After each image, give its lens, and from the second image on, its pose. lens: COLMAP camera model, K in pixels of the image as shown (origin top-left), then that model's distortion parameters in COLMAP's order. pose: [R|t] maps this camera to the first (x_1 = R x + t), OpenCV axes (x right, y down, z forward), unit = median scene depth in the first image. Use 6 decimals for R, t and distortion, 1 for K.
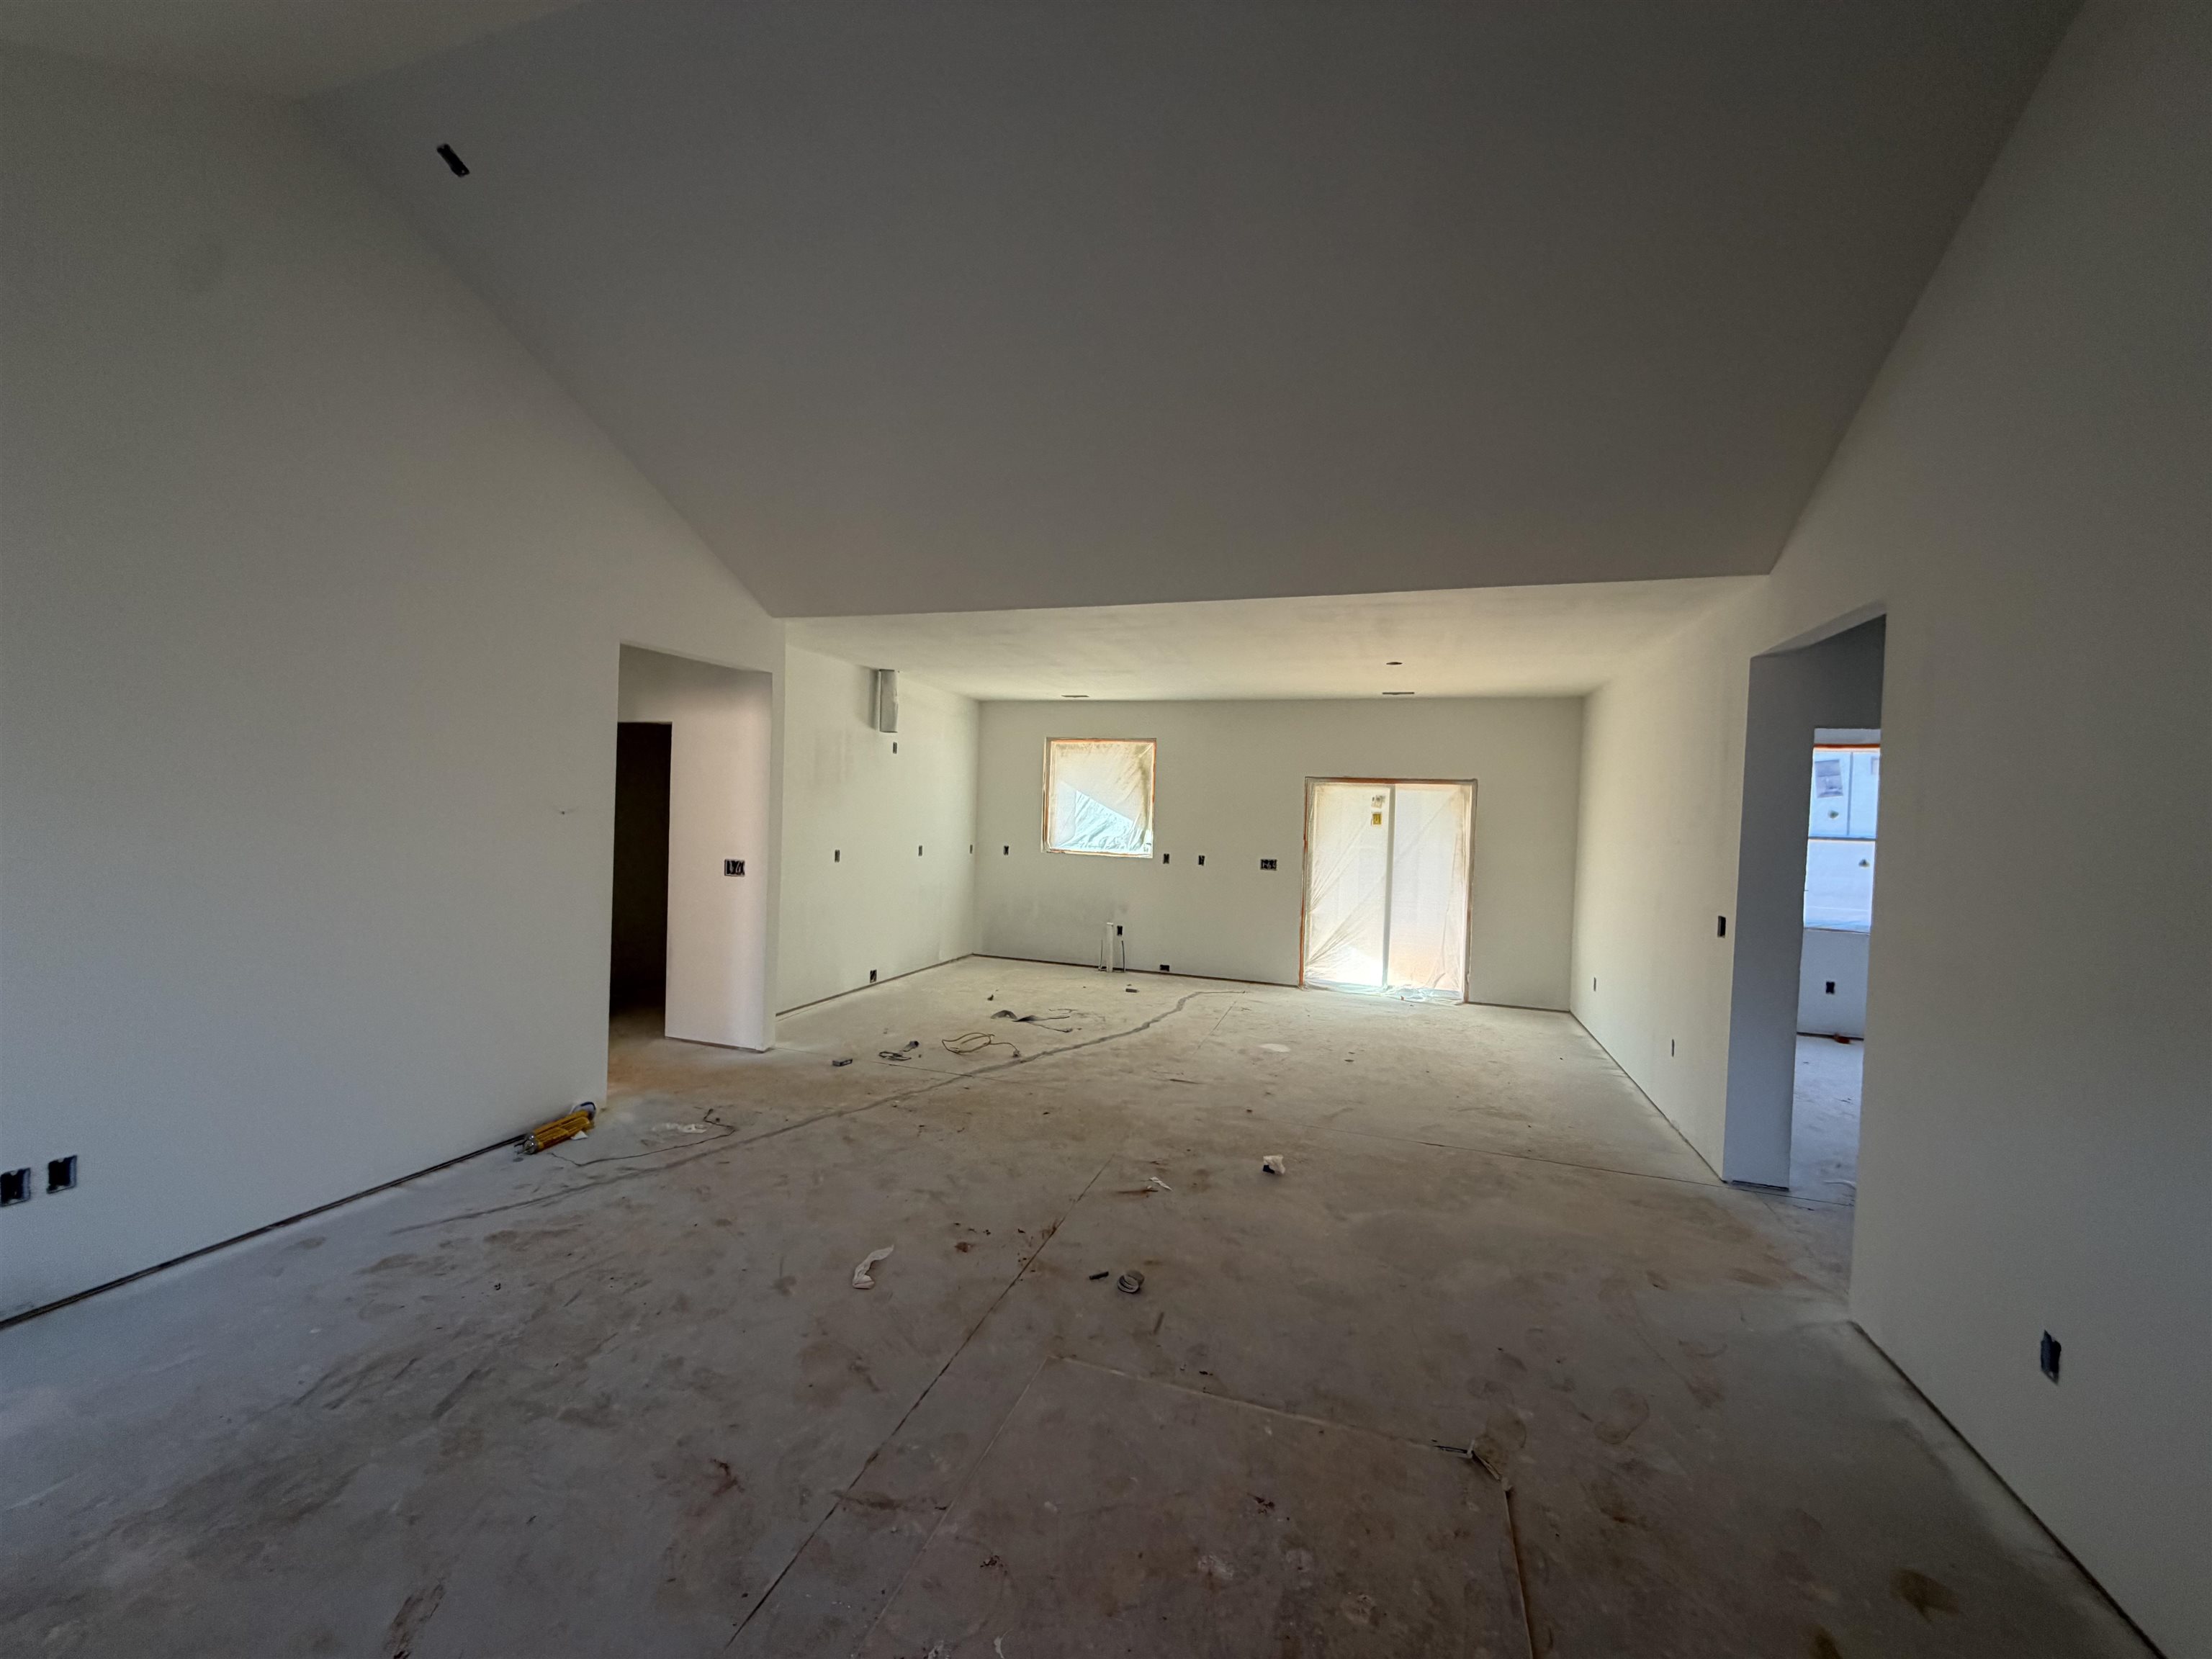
lens RADIAL K [[886.2, 0, 1088.0], [0, 886.2, 825.9], [0, 0, 1]] dist [-0.001412, 0.000173]
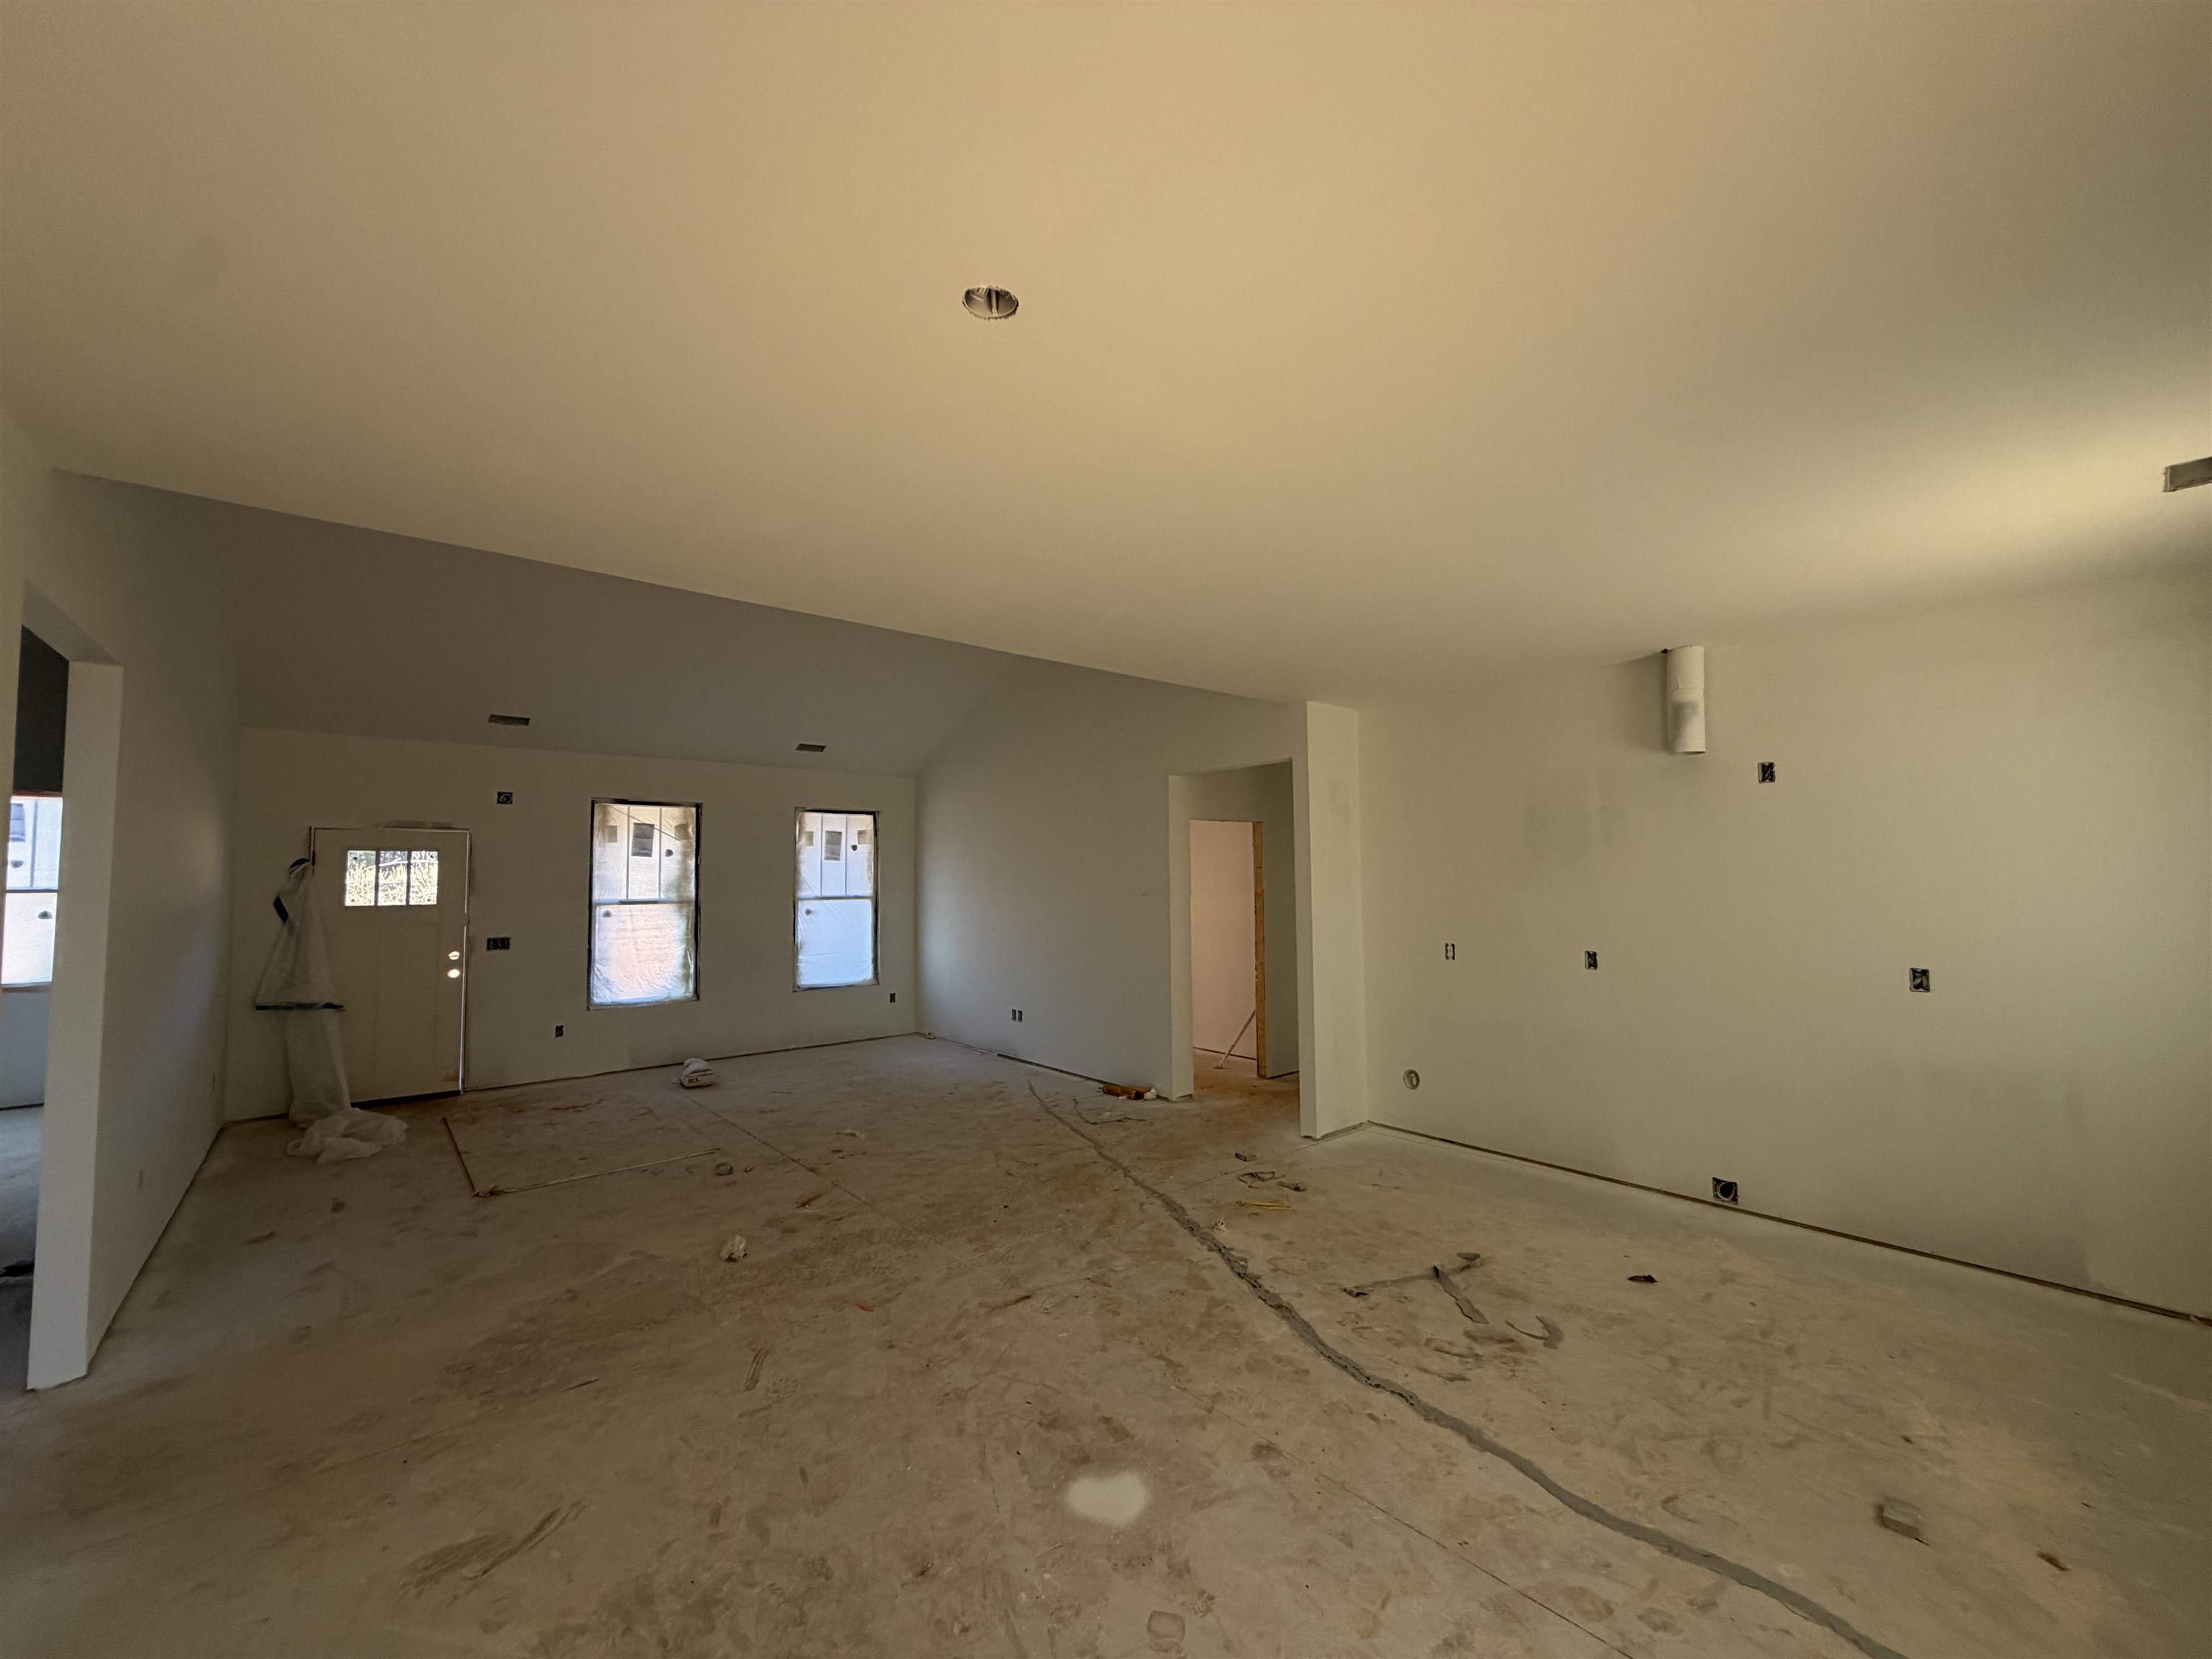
lens RADIAL K [[886.2, 0, 1084.0], [0, 886.2, 833.8], [0, 0, 1]] dist [-0.001412, 0.000173]
pose [[-0.525204, -0.073877, -0.847764, 0.736052], [-0.024219, 0.997119, -0.071889, -0.002020], [0.850632, -0.017224, -0.525479, 1.579453]]
